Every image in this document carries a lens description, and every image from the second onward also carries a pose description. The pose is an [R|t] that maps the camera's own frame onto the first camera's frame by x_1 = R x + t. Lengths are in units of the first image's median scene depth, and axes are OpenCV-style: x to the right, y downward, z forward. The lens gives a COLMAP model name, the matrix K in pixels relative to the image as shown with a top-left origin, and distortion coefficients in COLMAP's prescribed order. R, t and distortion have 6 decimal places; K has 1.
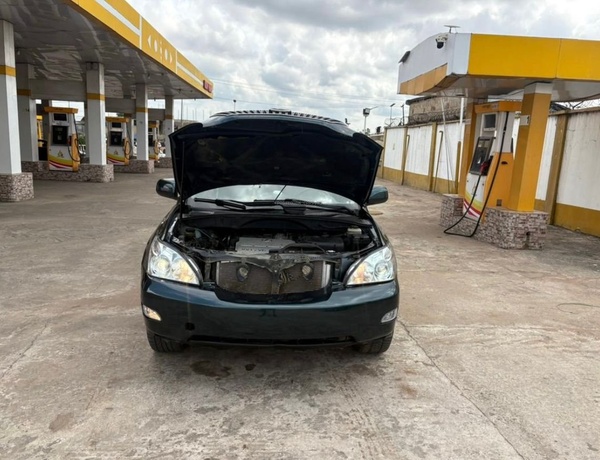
lens RADIAL K [[473.1, 0, 300.6], [0, 473.1, 230.3], [0, 0, 1]] dist [0.004815, 0.019732]
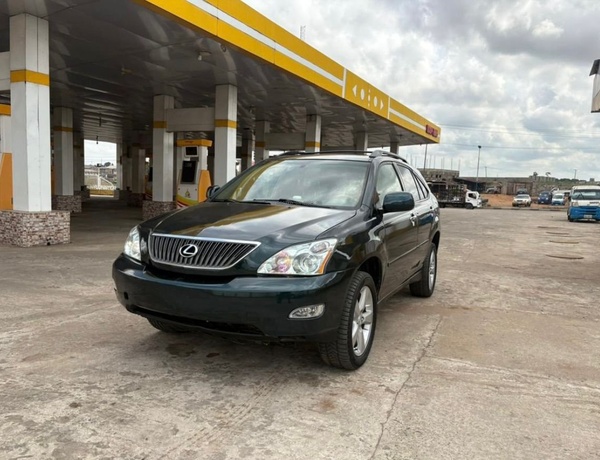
lens RADIAL K [[473.1, 0, 306.0], [0, 473.1, 231.4], [0, 0, 1]] dist [0.004815, 0.019732]
pose [[0.870689, 0.036397, -0.490485, 0.265277], [-0.086985, 0.992933, -0.080731, 0.041015], [0.484081, 0.112957, 0.867702, 0.081773]]
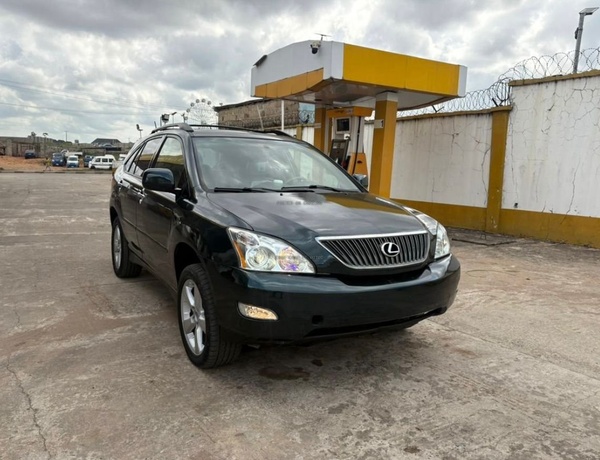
lens RADIAL K [[473.1, 0, 299.0], [0, 473.1, 229.3], [0, 0, 1]] dist [0.004815, 0.019732]
pose [[0.891983, -0.071887, 0.446316, -0.251715], [0.083059, 0.996530, -0.005488, 0.013500], [-0.444372, 0.041966, 0.894859, 0.080101]]
